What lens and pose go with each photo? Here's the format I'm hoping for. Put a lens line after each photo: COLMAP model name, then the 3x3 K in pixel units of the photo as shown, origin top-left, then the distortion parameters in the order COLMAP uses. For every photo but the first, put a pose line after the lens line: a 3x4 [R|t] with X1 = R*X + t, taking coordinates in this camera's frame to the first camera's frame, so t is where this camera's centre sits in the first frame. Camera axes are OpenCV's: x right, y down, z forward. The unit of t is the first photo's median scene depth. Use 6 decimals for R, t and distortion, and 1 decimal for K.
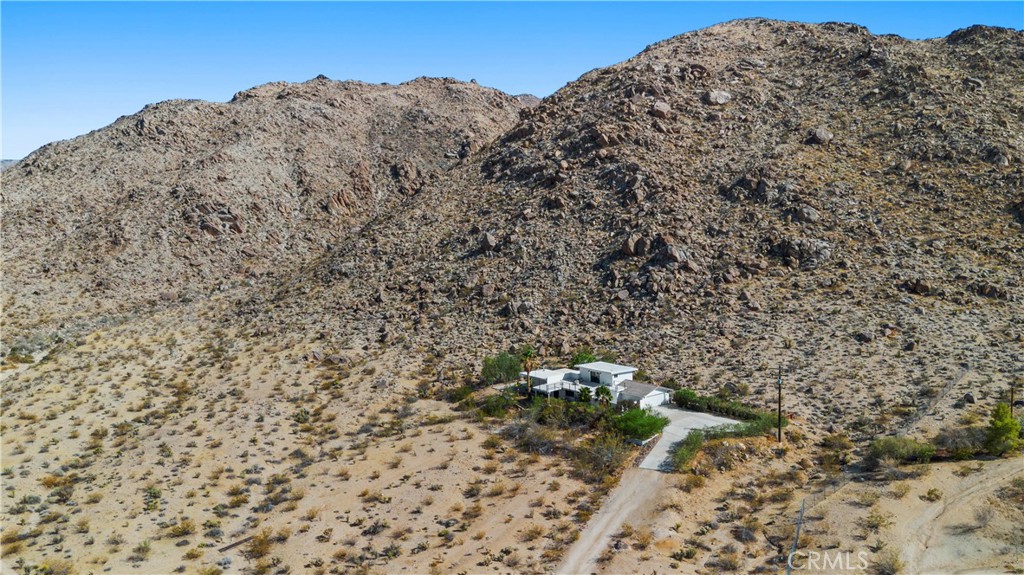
lens RADIAL K [[841.7, 0, 512.0], [0, 841.7, 287.5], [0, 0, 1]] dist [0.082257, -0.005875]
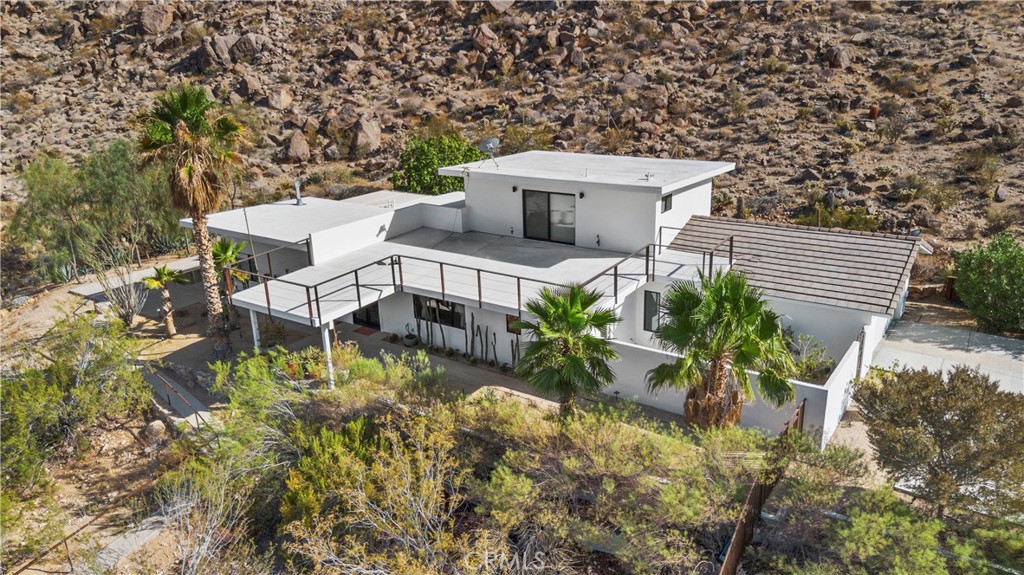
lens RADIAL K [[841.7, 0, 512.0], [0, 841.7, 287.5], [0, 0, 1]] dist [0.082257, -0.005875]
pose [[0.966467, -0.088572, 0.241031, 0.029673], [0.040459, 0.979431, 0.197683, 0.063076], [-0.253582, -0.181303, 0.950171, 0.615322]]
